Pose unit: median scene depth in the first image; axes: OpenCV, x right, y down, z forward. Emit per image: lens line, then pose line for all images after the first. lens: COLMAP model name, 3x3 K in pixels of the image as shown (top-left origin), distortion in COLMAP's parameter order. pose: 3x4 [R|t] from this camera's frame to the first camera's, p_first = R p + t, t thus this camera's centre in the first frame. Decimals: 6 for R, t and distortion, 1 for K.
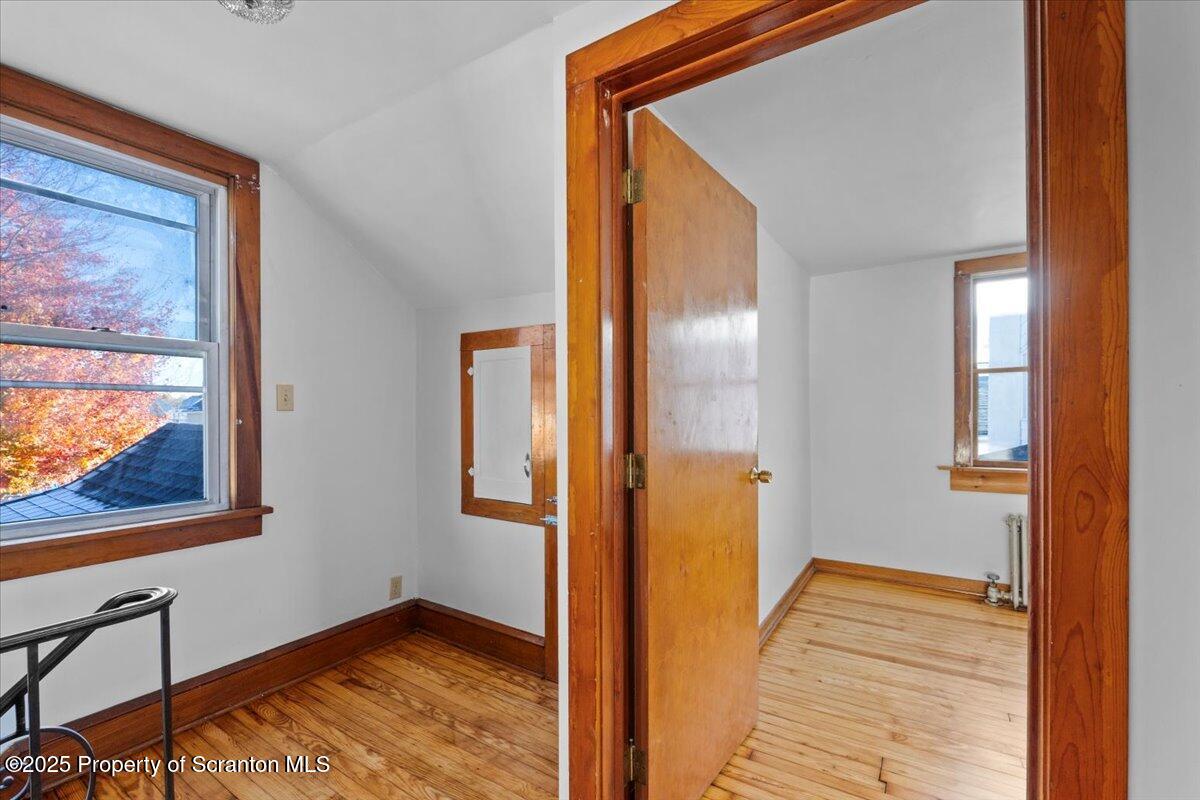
lens RADIAL K [[502.6, 0, 600.0], [0, 502.6, 400.0], [0, 0, 1]] dist [-0.026313, 0.000008]
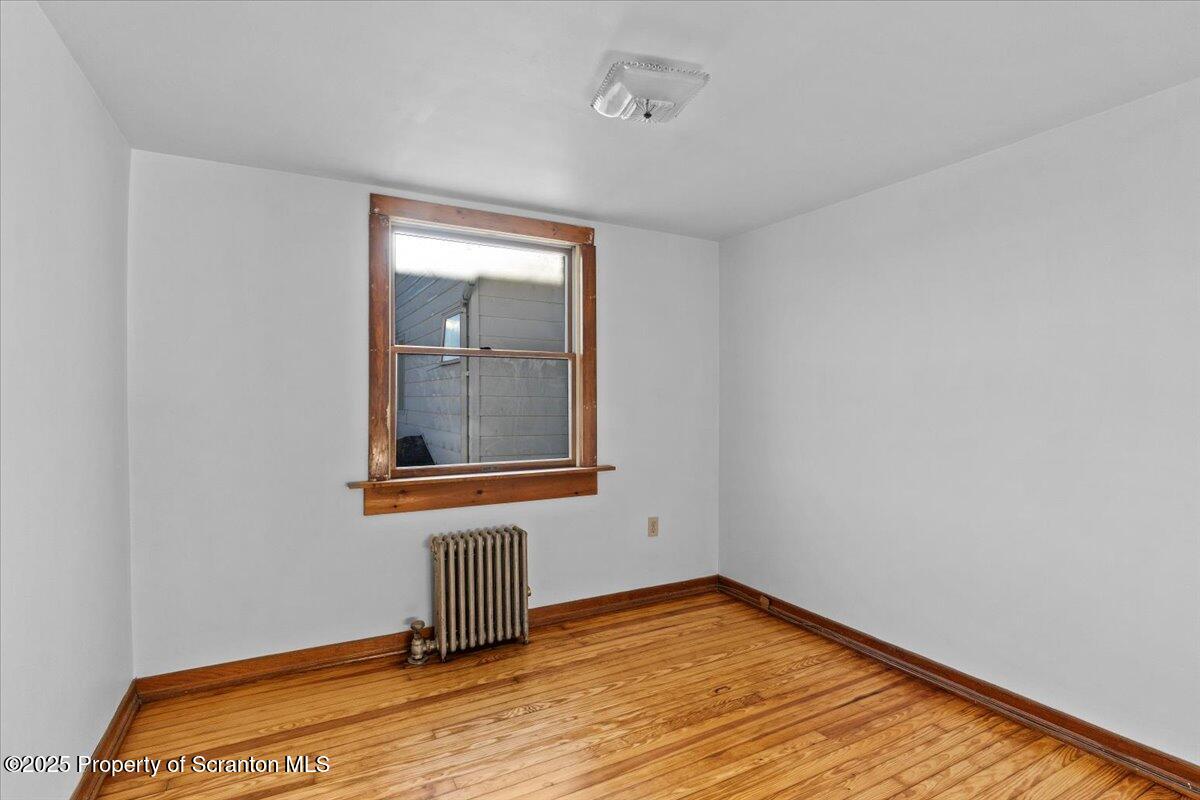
lens RADIAL K [[592.3, 0, 600.0], [0, 592.3, 400.0], [0, 0, 1]] dist [-0.014486, 0.000278]
pose [[0.482214, -0.002723, 0.876049, 0.146187], [-0.015628, 0.999809, 0.011710, 0.002710], [-0.875914, -0.019337, 0.482080, 0.327833]]
